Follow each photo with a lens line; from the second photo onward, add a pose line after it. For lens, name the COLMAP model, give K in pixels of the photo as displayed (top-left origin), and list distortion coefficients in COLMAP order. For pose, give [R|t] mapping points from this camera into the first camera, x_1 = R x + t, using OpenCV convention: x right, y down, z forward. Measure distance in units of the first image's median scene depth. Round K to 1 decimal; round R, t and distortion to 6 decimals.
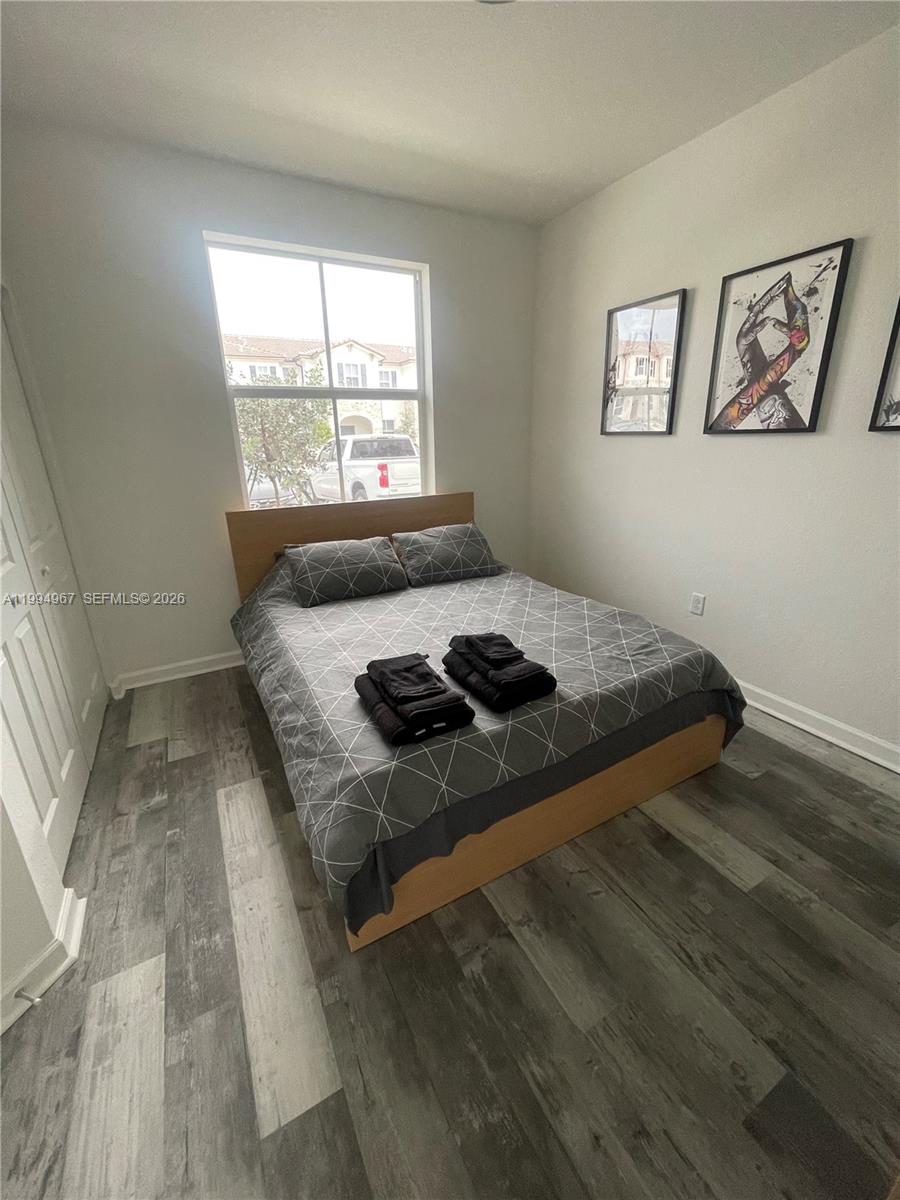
lens RADIAL K [[481.8, 0, 452.2], [0, 481.8, 597.7], [0, 0, 1]] dist [-0.004518, 0.002276]
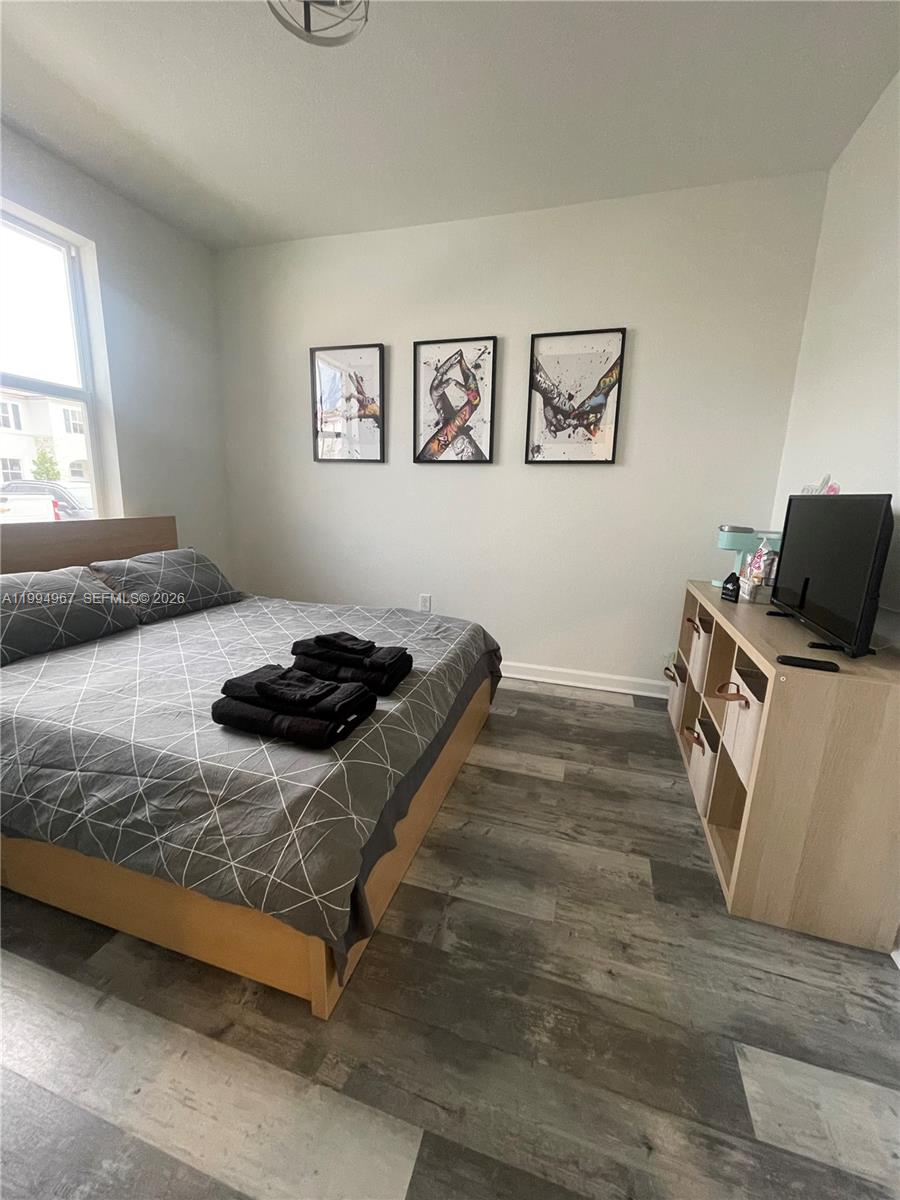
lens RADIAL K [[481.8, 0, 453.8], [0, 481.8, 598.7], [0, 0, 1]] dist [-0.004518, 0.002276]
pose [[0.716361, -0.108418, 0.689254, -0.355745], [0.181532, 0.982794, -0.034080, 0.076133], [-0.673700, 0.149535, 0.723717, 0.116116]]
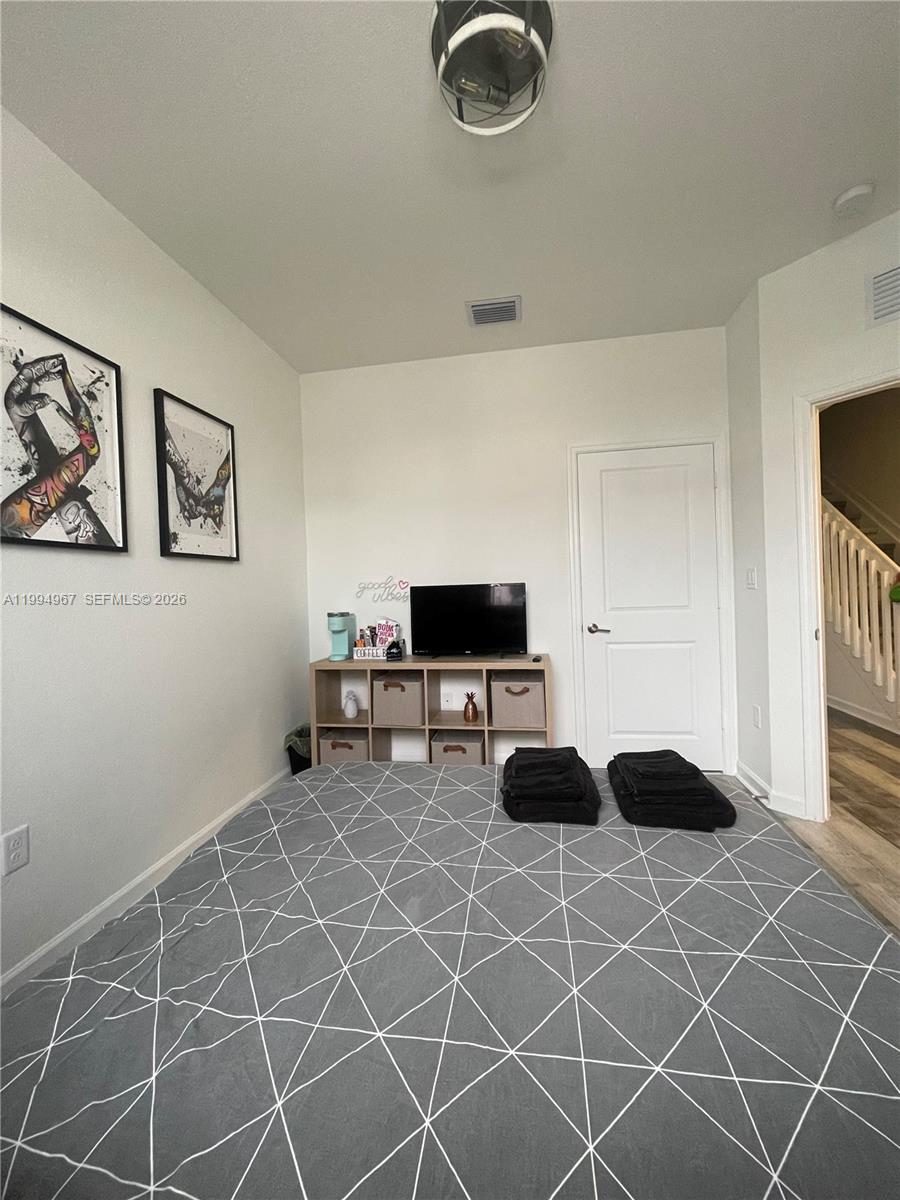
lens RADIAL K [[481.8, 0, 456.9], [0, 481.8, 594.0], [0, 0, 1]] dist [-0.004518, 0.002276]
pose [[-0.786085, 0.037130, 0.617002, -0.282177], [0.240580, 0.937863, 0.250070, -0.356416], [-0.569378, 0.345014, -0.746173, 1.375989]]
